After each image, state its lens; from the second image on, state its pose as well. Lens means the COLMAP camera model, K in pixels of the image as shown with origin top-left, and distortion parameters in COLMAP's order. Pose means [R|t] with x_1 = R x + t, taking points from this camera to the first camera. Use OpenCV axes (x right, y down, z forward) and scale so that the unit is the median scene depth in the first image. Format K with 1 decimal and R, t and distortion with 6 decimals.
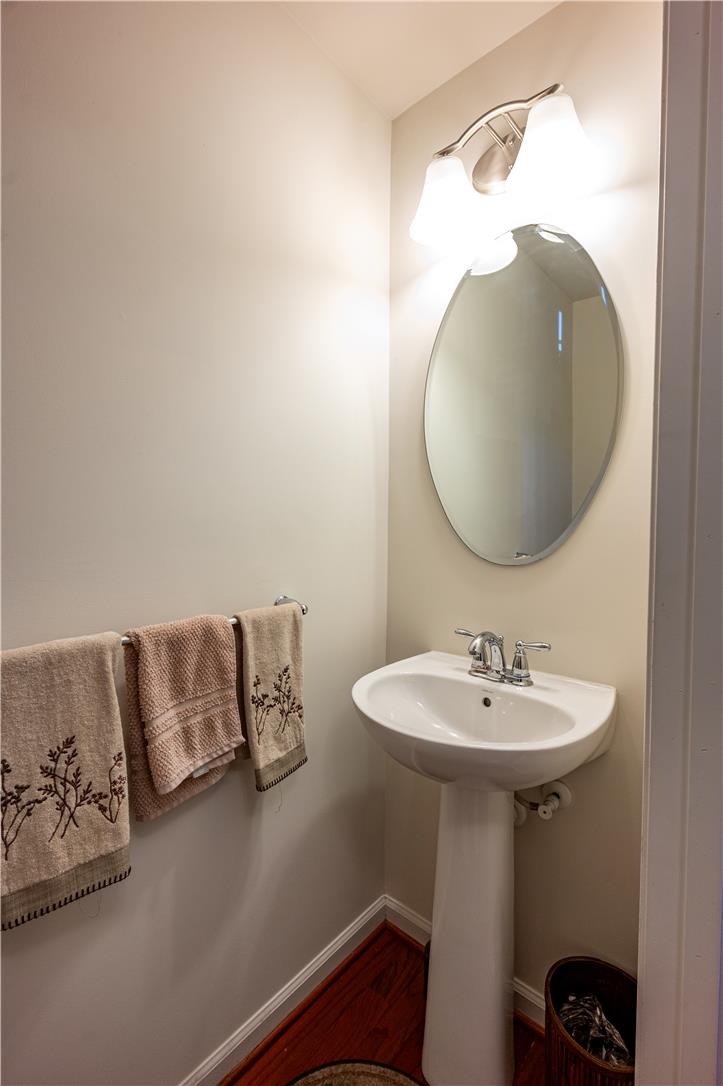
lens RADIAL K [[489.1, 0, 360.5], [0, 489.1, 546.5], [0, 0, 1]] dist [-0.009001, 0.002889]
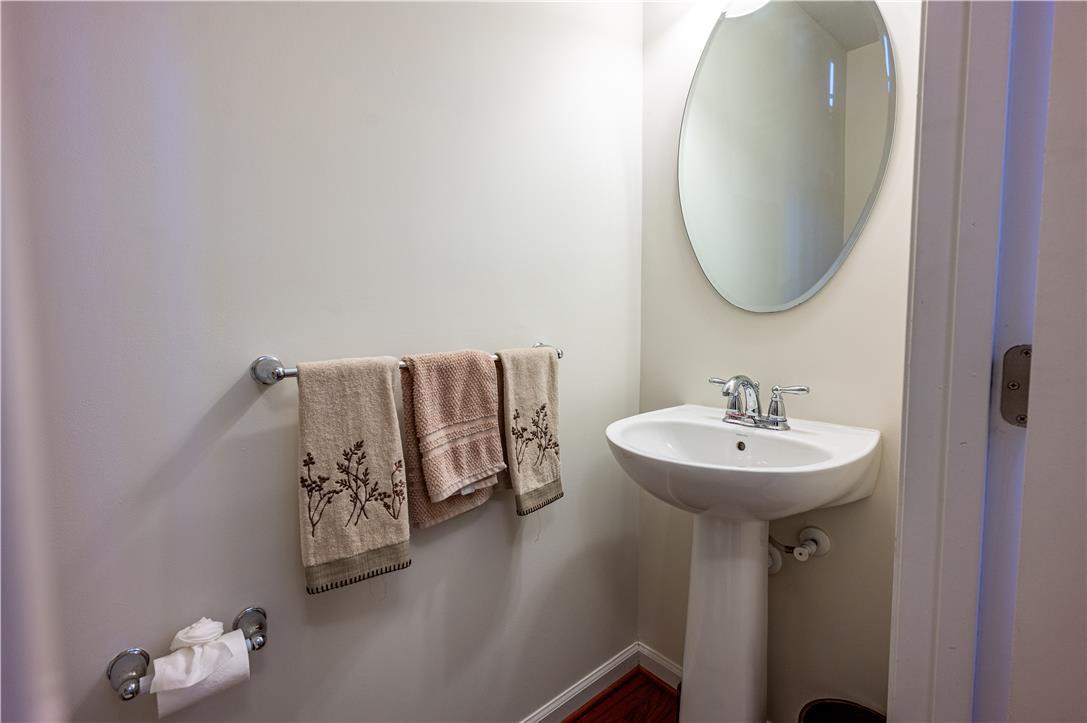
lens RADIAL K [[489.6, 0, 541.5], [0, 489.6, 355.5], [0, 0, 1]] dist [-0.009001, 0.002889]
pose [[0.989113, -0.002492, -0.147138, 0.001417], [0.008695, 0.999099, 0.041529, 0.098021], [0.146902, -0.042356, 0.988244, -0.051014]]
